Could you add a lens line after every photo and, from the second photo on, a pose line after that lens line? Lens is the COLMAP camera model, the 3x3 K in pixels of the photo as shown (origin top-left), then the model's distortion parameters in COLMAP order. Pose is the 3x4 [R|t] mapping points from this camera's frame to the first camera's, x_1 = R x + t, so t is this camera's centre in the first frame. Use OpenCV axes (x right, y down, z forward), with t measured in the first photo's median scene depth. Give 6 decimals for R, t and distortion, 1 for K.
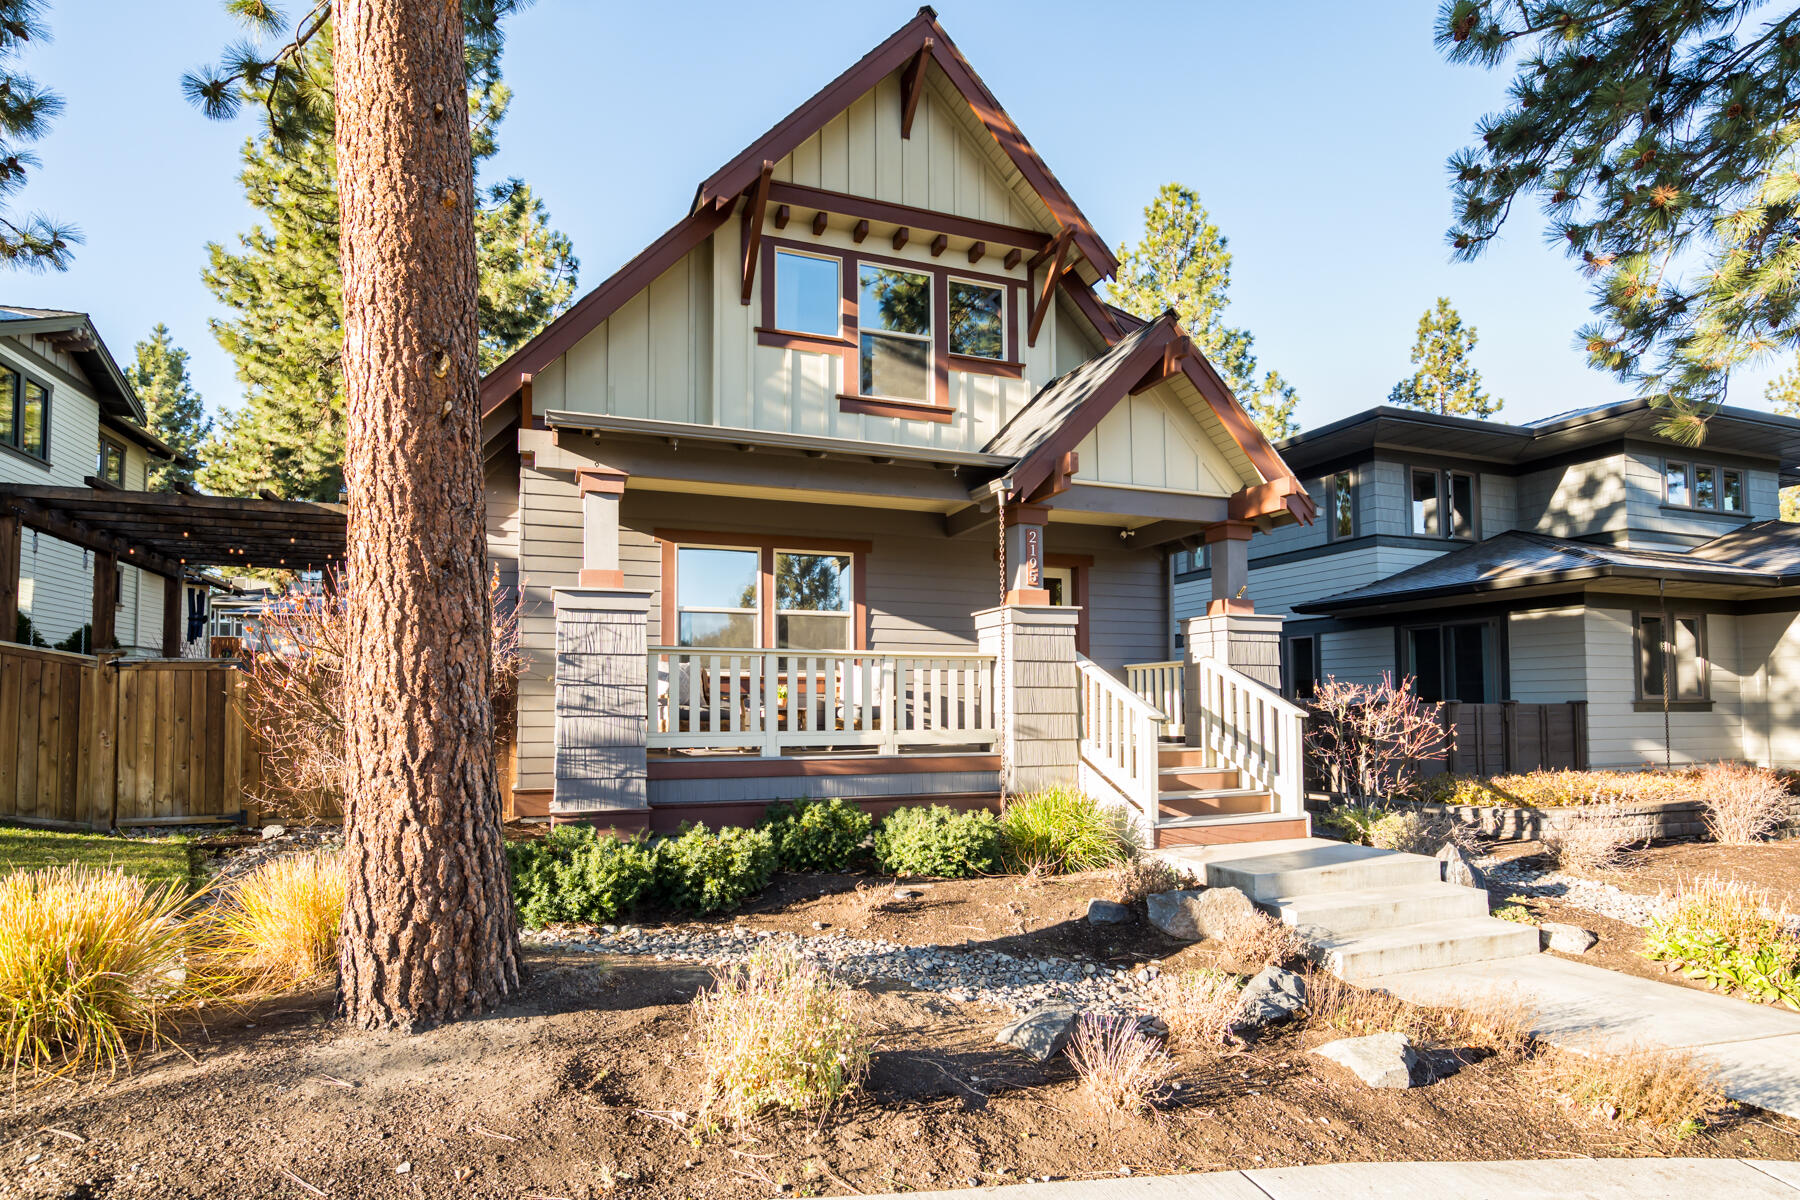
lens RADIAL K [[917.9, 0, 902.2], [0, 917.9, 730.1], [0, 0, 1]] dist [-0.018334, 0.009110]
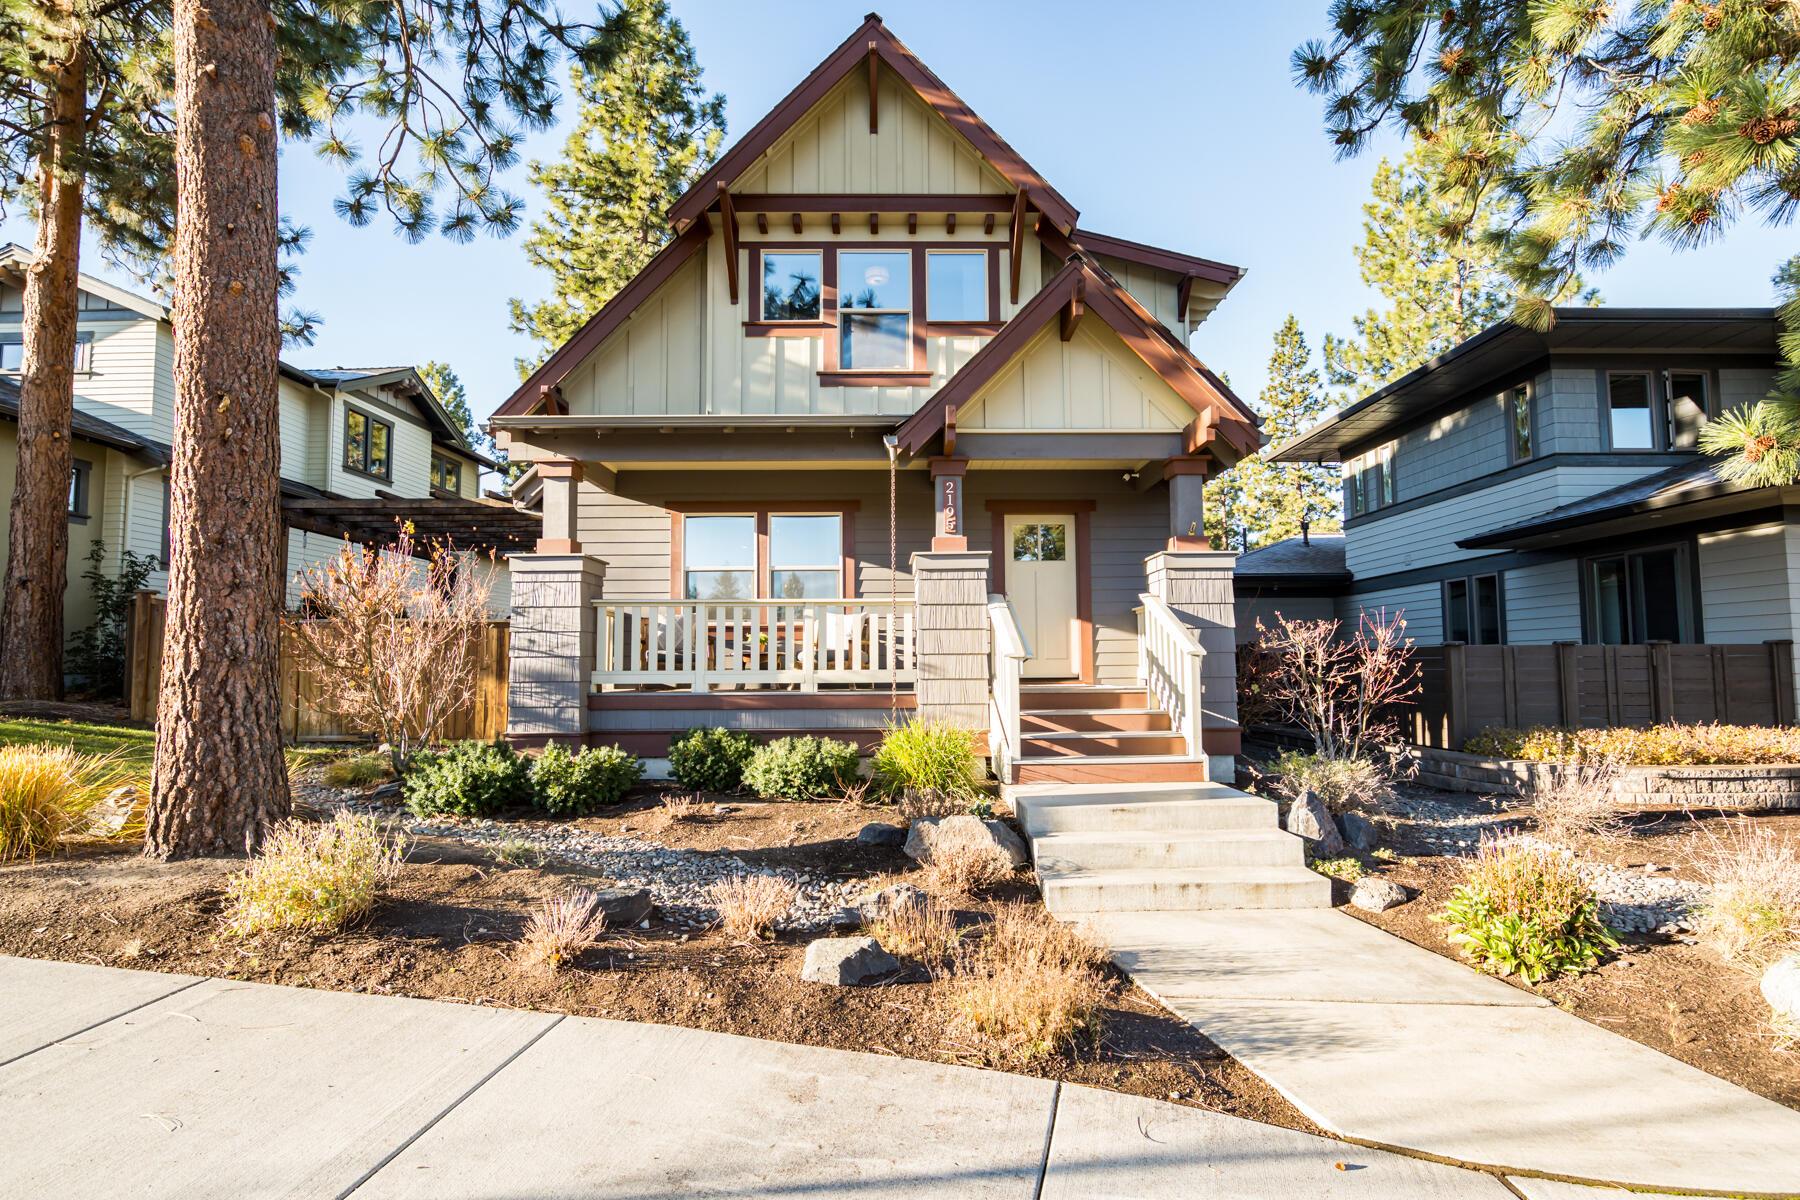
lens RADIAL K [[917.9, 0, 969.7], [0, 917.9, 670.8], [0, 0, 1]] dist [-0.018334, 0.009110]
pose [[0.945914, -0.003593, -0.324397, 0.573326], [-0.003604, 0.999761, -0.021583, 0.026384], [0.324397, 0.021585, 0.945675, 0.015844]]
